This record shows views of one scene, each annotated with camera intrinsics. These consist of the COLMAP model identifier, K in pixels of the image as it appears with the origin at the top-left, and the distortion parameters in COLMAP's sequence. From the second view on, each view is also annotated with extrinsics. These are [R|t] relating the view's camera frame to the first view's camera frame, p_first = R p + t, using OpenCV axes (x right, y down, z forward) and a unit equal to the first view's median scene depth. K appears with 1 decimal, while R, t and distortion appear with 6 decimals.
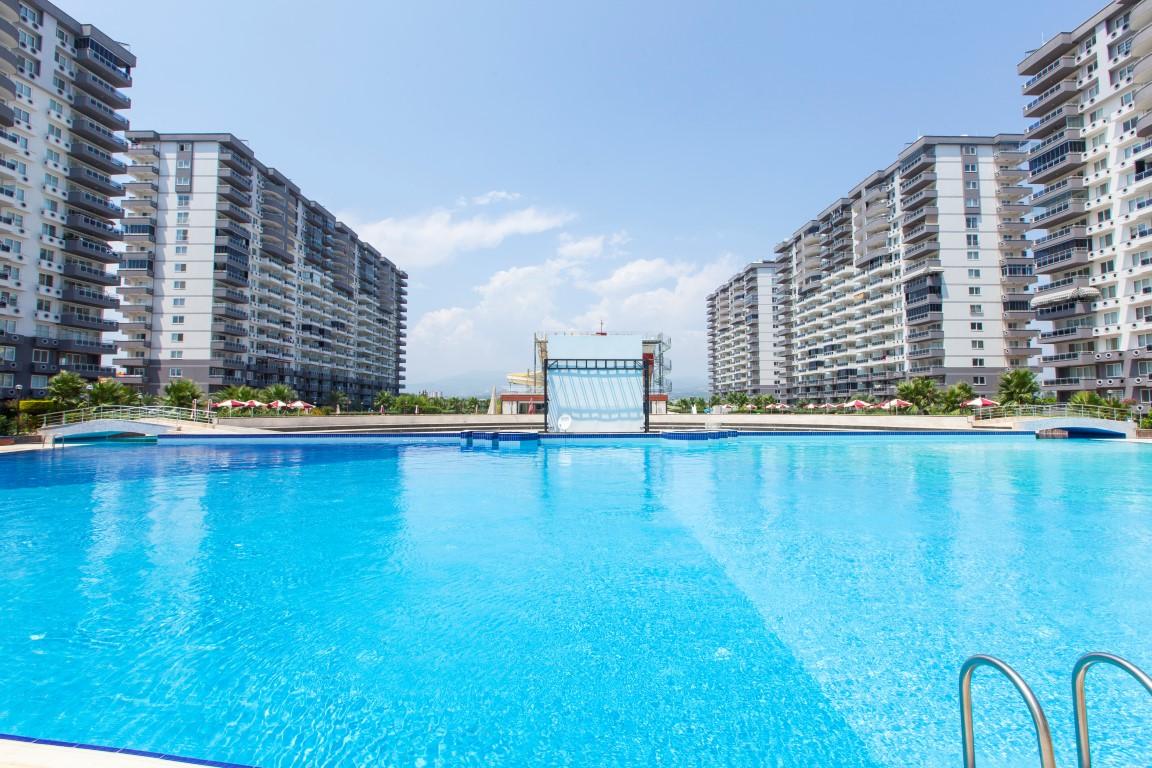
lens RADIAL K [[510.6, 0, 576.8], [0, 510.6, 377.7], [0, 0, 1]] dist [0.001789, -0.001796]
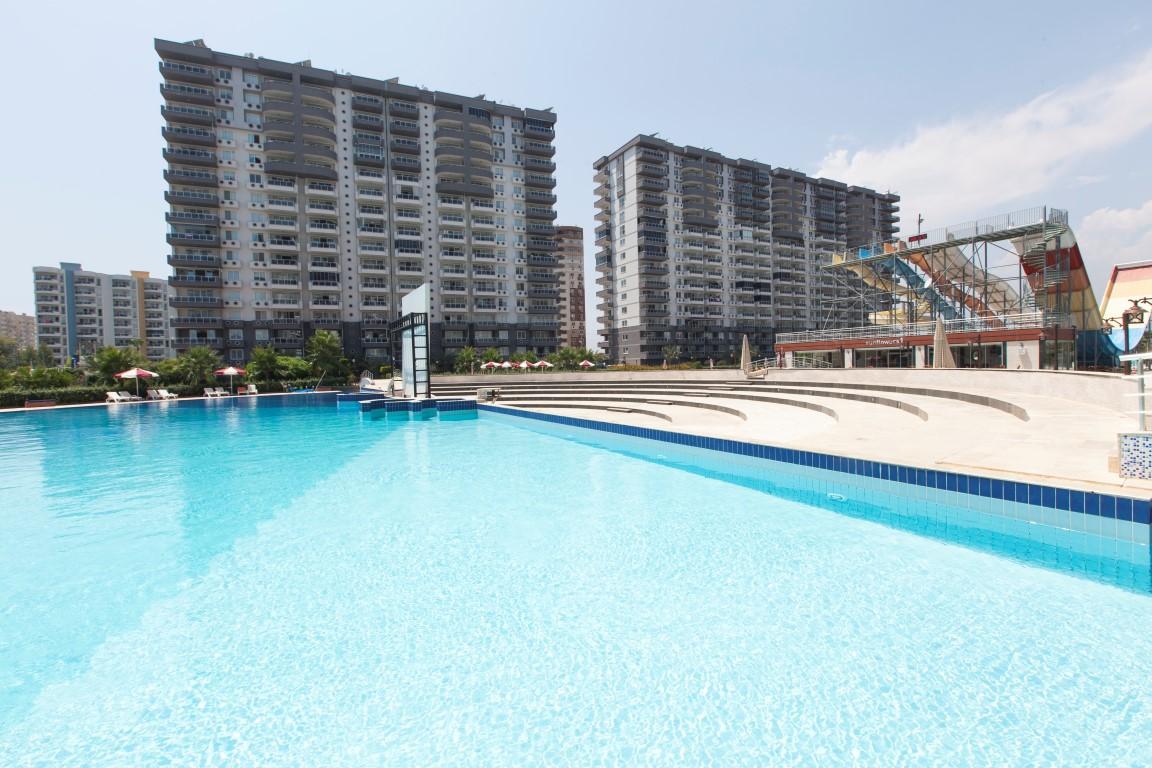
lens RADIAL K [[510.6, 0, 576.8], [0, 510.6, 377.7], [0, 0, 1]] dist [0.001789, -0.001796]
pose [[0.479204, 0.008650, -0.877661, 0.274458], [0.078417, 0.995531, 0.052627, 0.012874], [0.874193, -0.094042, 0.476384, 0.225238]]
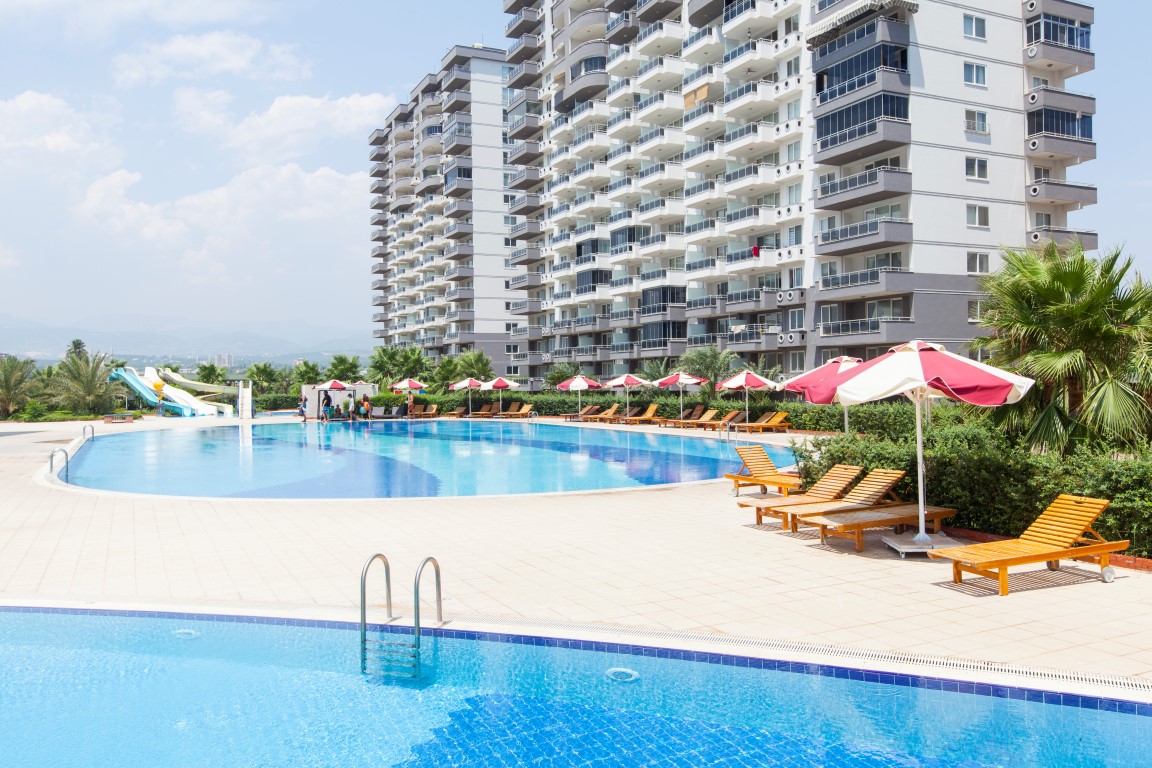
lens RADIAL K [[908.3, 0, 576.9], [0, 908.3, 377.4], [0, 0, 1]] dist [0.027428, -0.038650]
pose [[0.911571, -0.010594, 0.411006, 0.199796], [-0.010775, 0.998709, 0.049641, 0.021687], [-0.411001, -0.049680, 0.910280, 0.431218]]
